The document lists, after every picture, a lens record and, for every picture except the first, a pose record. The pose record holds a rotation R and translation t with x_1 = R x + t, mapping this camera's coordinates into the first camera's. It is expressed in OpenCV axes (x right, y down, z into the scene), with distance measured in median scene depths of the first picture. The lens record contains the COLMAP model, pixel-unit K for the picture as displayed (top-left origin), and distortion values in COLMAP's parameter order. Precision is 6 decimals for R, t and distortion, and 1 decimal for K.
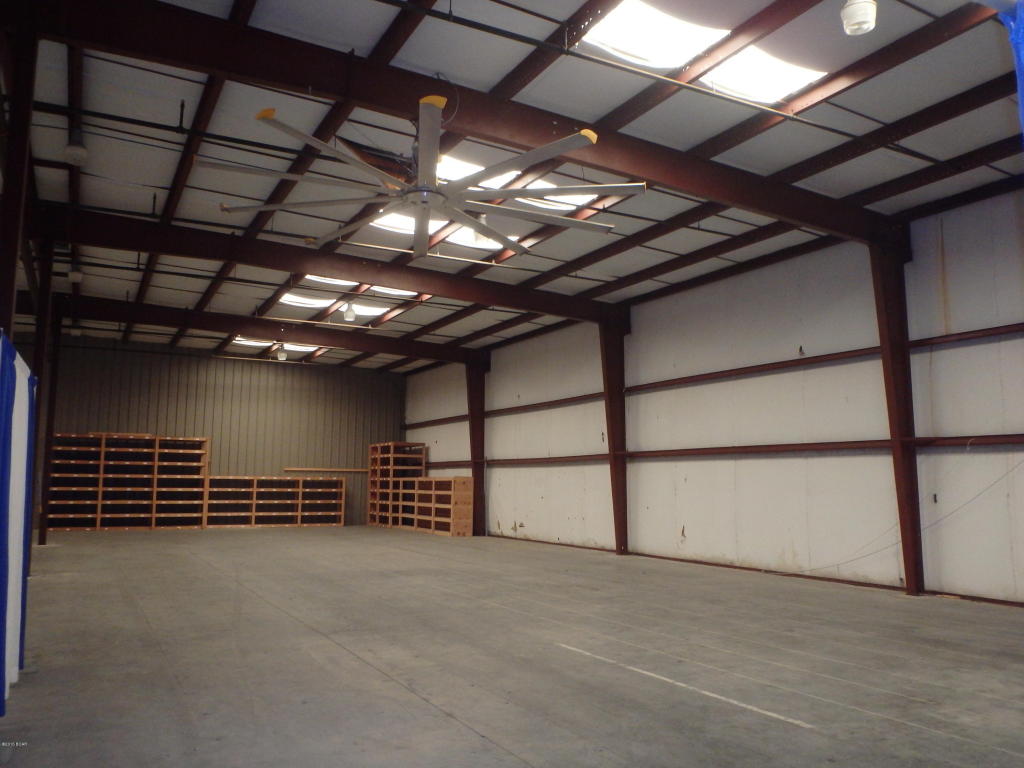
lens RADIAL K [[822.8, 0, 512.0], [0, 822.8, 384.0], [0, 0, 1]] dist [-0.207438, -0.000530]
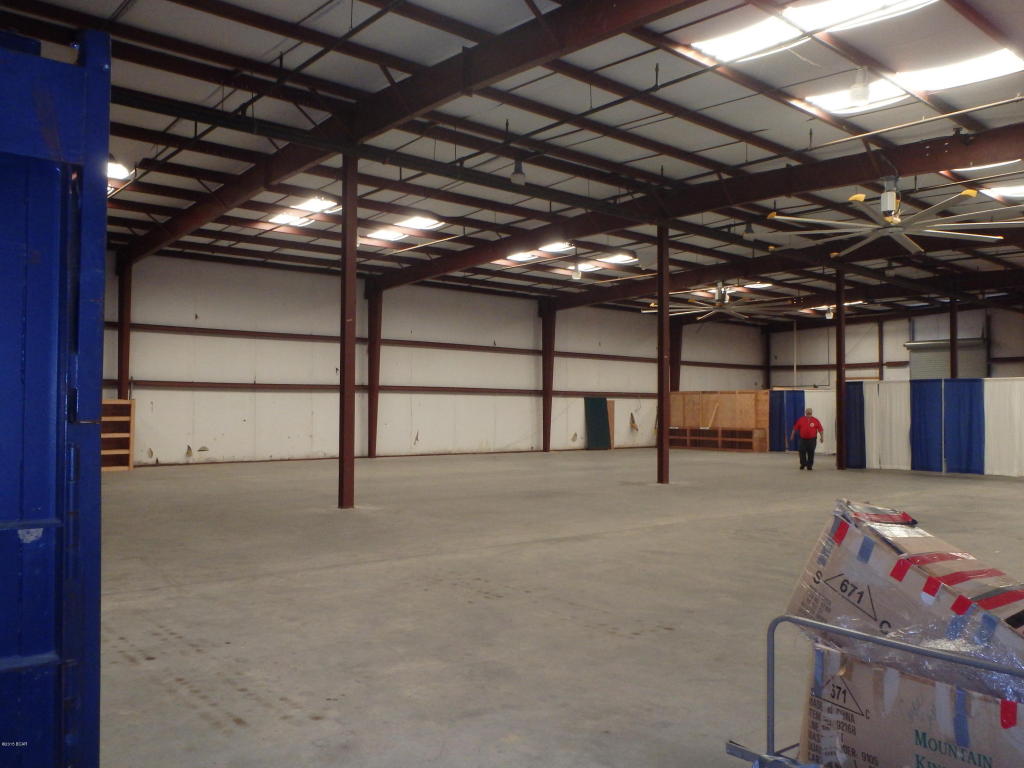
lens RADIAL K [[834.4, 0, 512.0], [0, 834.4, 384.0], [0, 0, 1]] dist [-0.050851, 0.001108]
pose [[-0.225419, 0.031241, 0.973761, -1.667854], [-0.109827, 0.992300, -0.057260, 0.173814], [-0.968052, -0.119853, -0.220252, 1.363965]]
